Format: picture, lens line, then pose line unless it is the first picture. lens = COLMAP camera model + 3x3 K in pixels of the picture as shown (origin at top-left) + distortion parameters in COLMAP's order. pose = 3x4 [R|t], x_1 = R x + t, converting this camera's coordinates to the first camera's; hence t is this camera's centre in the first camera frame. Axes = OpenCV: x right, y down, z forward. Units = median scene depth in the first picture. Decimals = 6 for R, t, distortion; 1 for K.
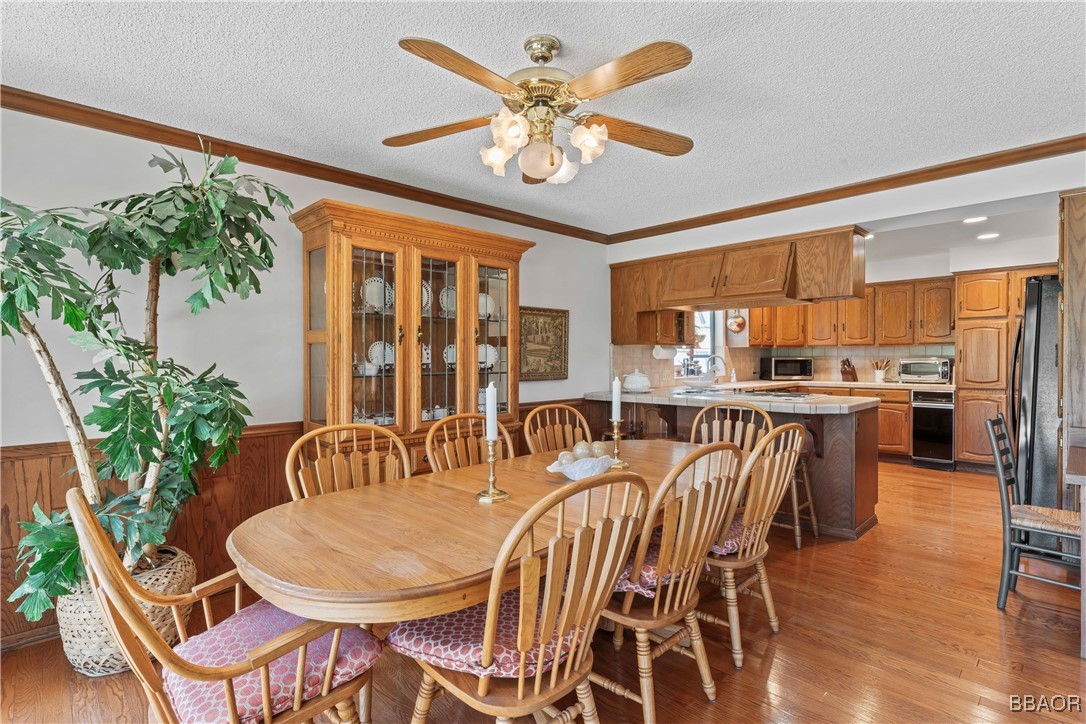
lens RADIAL K [[526.7, 0, 543.0], [0, 526.7, 362.0], [0, 0, 1]] dist [0.001631, -0.000074]
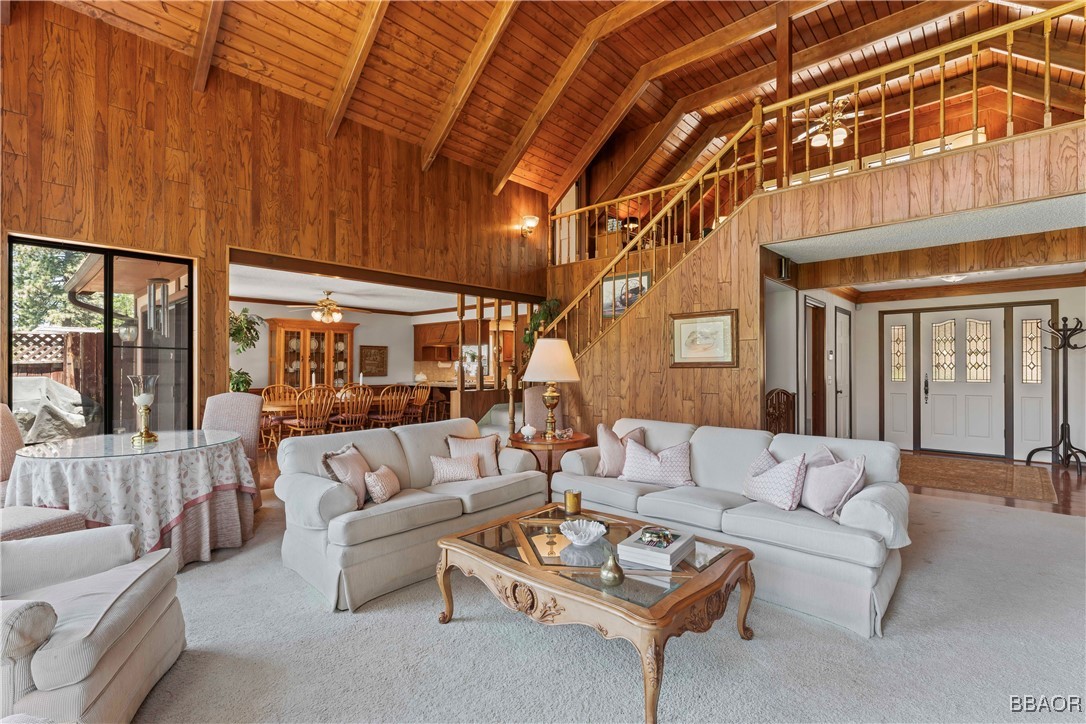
lens RADIAL K [[492.6, 0, 536.2], [0, 492.6, 361.3], [0, 0, 1]] dist [-0.002407, -0.000264]
pose [[0.998354, 0.004493, 0.057177, 0.444475], [-0.003285, 0.999770, -0.021196, 0.009079], [-0.057259, 0.020973, 0.998139, -0.923214]]
